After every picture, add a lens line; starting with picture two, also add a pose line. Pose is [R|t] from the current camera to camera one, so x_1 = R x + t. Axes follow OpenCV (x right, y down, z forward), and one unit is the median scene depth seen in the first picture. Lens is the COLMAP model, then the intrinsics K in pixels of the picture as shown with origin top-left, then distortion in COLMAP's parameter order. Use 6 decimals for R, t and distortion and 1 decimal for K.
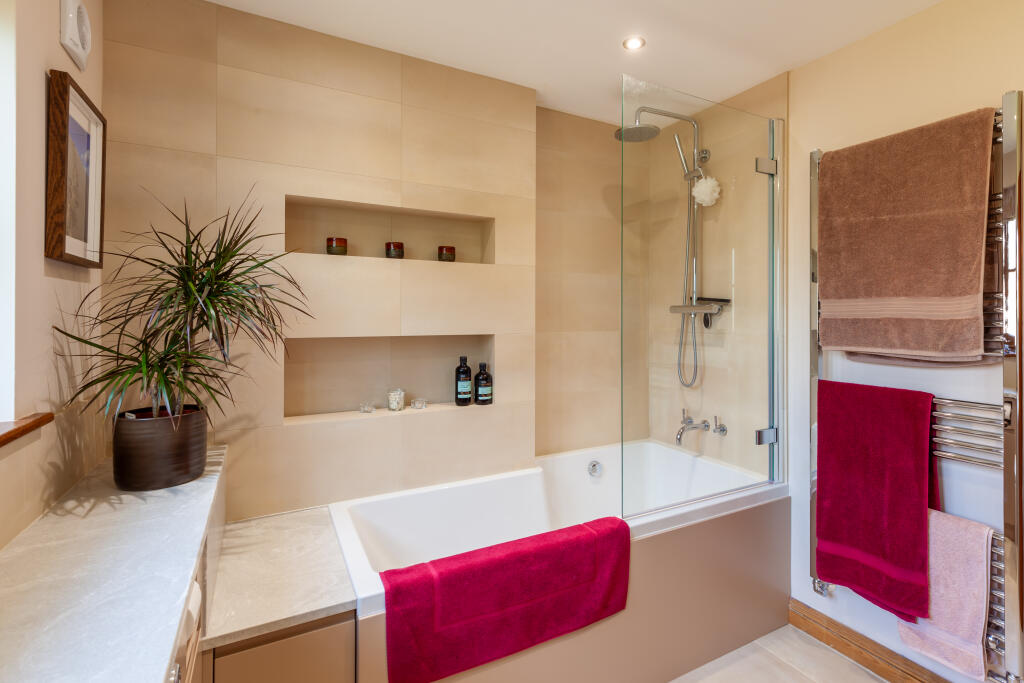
lens RADIAL K [[476.2, 0, 518.3], [0, 476.2, 327.8], [0, 0, 1]] dist [-0.000180, -0.000080]
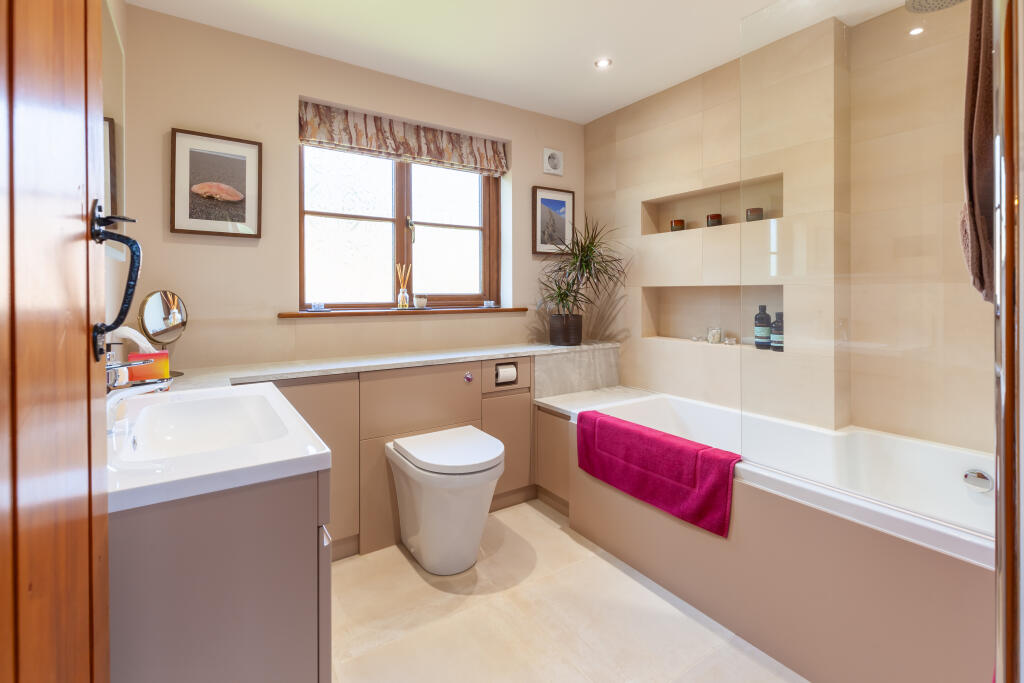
lens RADIAL K [[466.7, 0, 514.0], [0, 466.7, 286.3], [0, 0, 1]] dist [-0.000209, -0.000050]
pose [[0.101039, 0.002661, -0.994879, 0.951227], [-0.001069, 0.999996, 0.002566, 0.015044], [0.994882, 0.000805, 0.101041, 0.323773]]
